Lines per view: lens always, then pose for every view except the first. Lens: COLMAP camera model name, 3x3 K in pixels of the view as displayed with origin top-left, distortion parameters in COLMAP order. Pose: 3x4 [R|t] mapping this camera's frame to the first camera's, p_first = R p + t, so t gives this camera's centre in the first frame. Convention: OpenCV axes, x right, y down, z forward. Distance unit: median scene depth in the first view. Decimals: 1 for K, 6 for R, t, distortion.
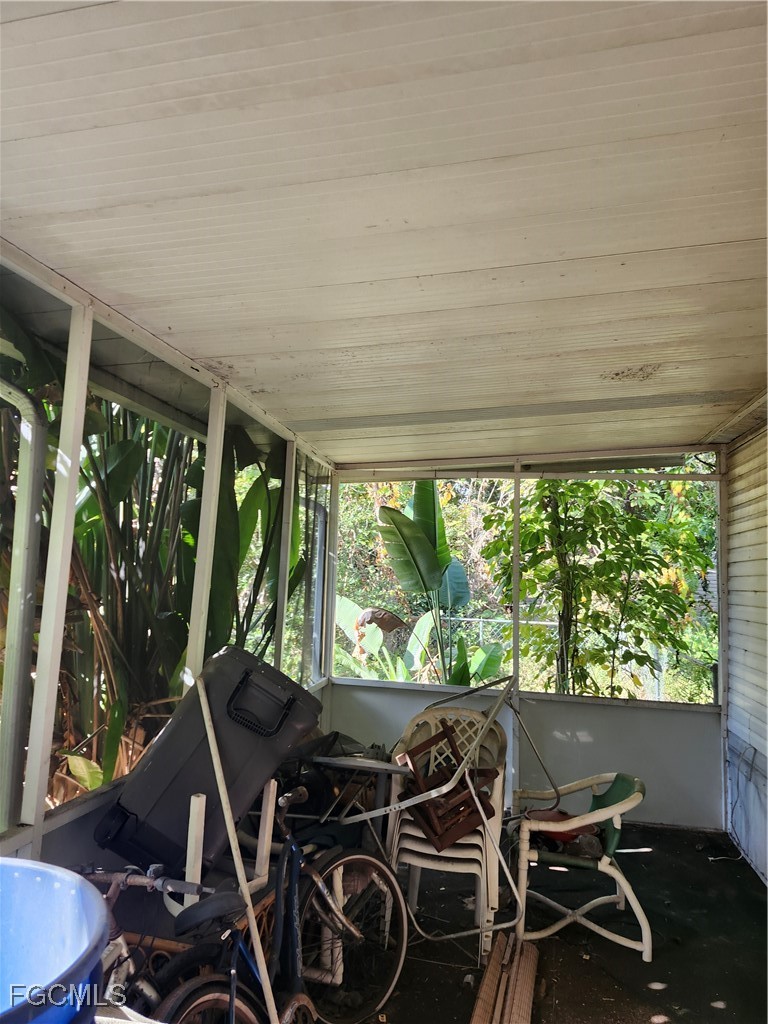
lens RADIAL K [[722.6, 0, 389.2], [0, 722.6, 515.8], [0, 0, 1]] dist [0.008435, 0.001005]
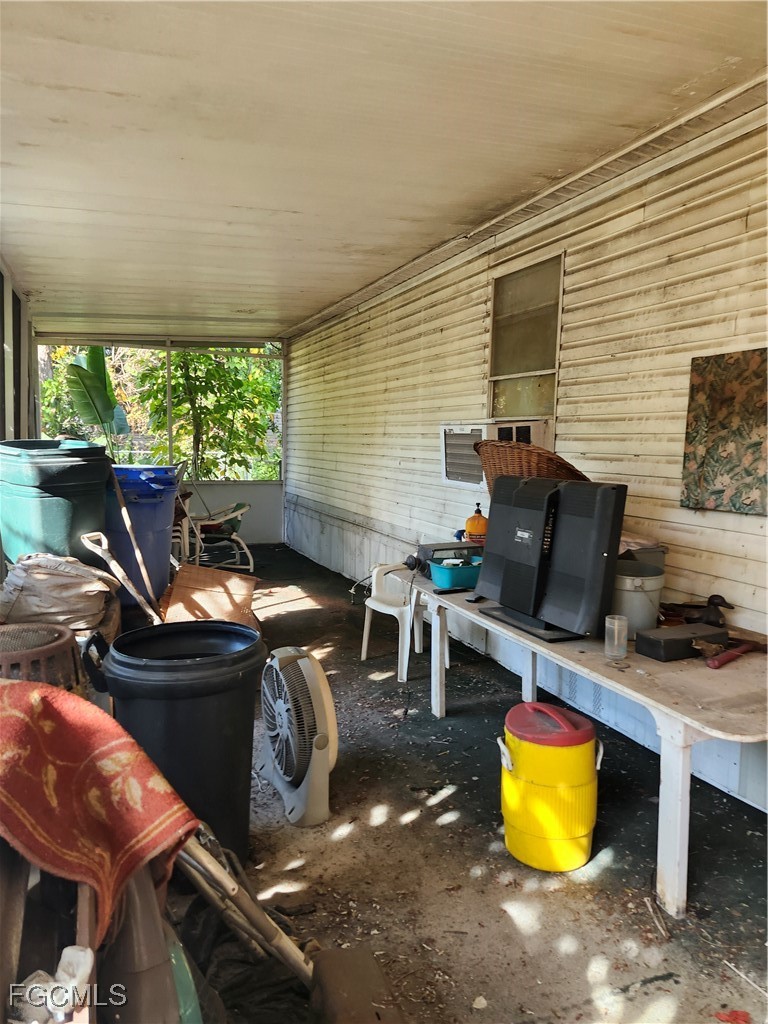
lens RADIAL K [[722.6, 0, 389.2], [0, 722.6, 515.8], [0, 0, 1]] dist [0.008435, 0.001005]
pose [[0.842960, -0.070538, 0.533332, -0.297137], [-0.038427, 0.980940, 0.190475, -0.017869], [-0.536603, -0.181057, 0.824182, -0.667744]]
